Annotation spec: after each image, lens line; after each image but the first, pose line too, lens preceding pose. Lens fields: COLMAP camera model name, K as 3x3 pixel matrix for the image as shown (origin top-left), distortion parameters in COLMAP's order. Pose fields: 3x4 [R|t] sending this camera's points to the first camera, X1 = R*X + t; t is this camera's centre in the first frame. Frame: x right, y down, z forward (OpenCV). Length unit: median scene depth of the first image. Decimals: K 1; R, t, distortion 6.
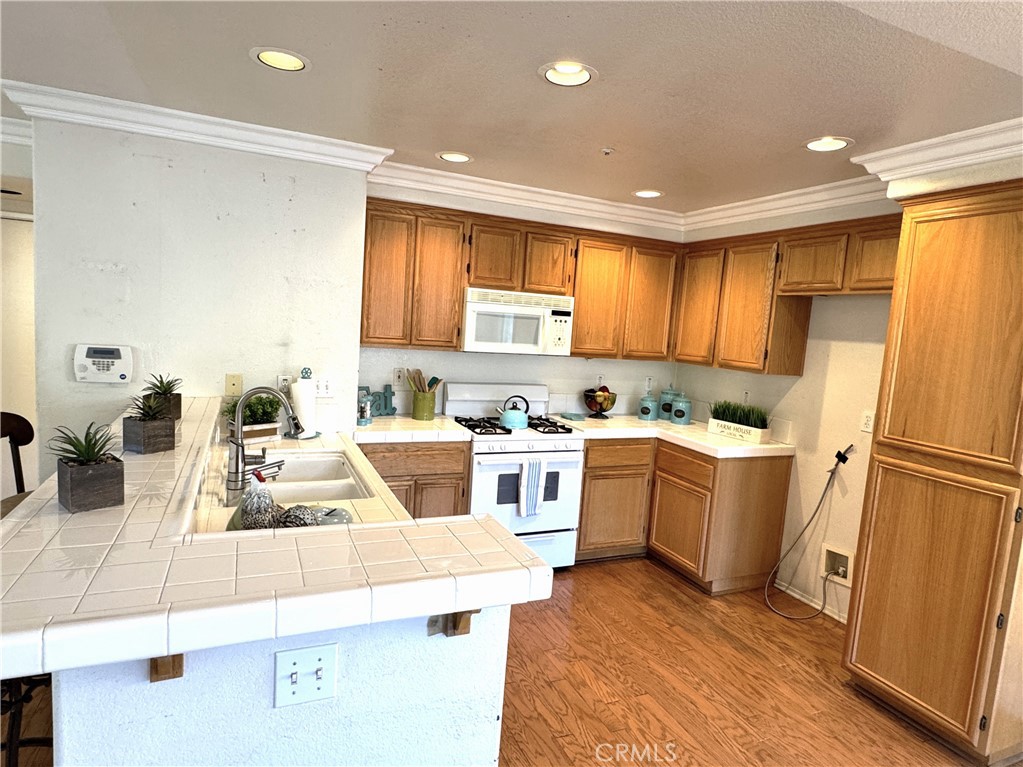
lens RADIAL K [[588.7, 0, 510.6], [0, 588.7, 384.0], [0, 0, 1]] dist [-0.001196, -0.002747]
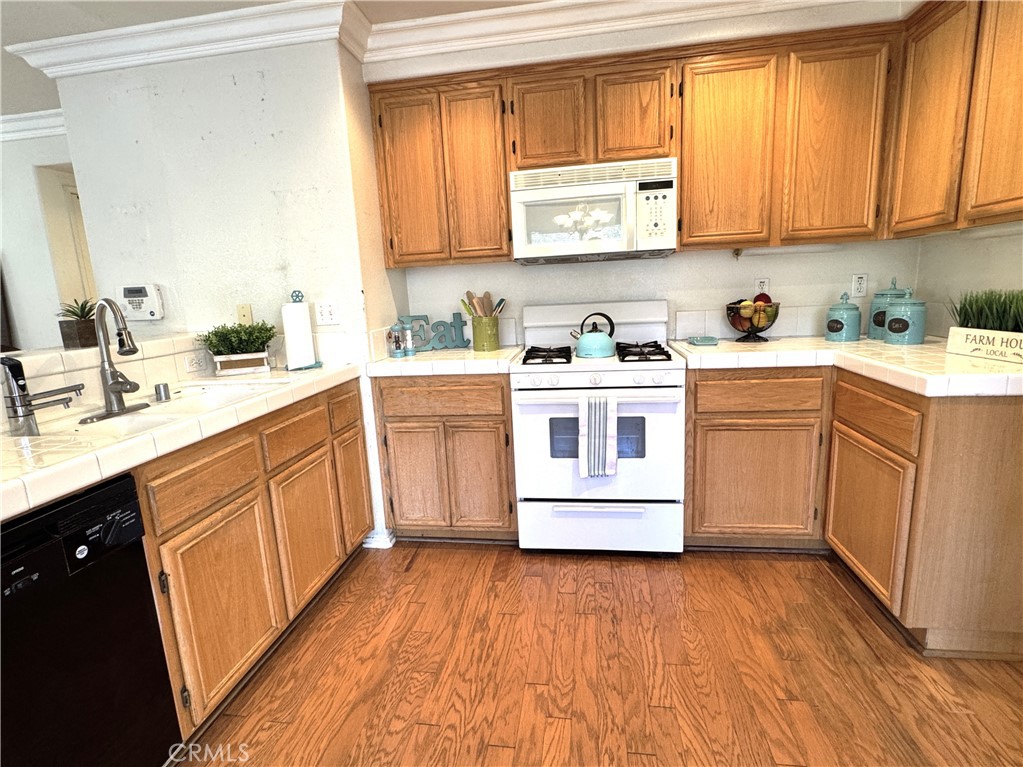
lens RADIAL K [[508.9, 0, 511.3], [0, 508.9, 383.3], [0, 0, 1]] dist [-0.001255, 0.001003]
pose [[0.839775, -0.011295, -0.542817, 0.272124], [0.050815, 0.997030, 0.057868, 0.067153], [0.540551, -0.076180, 0.837855, 0.418478]]
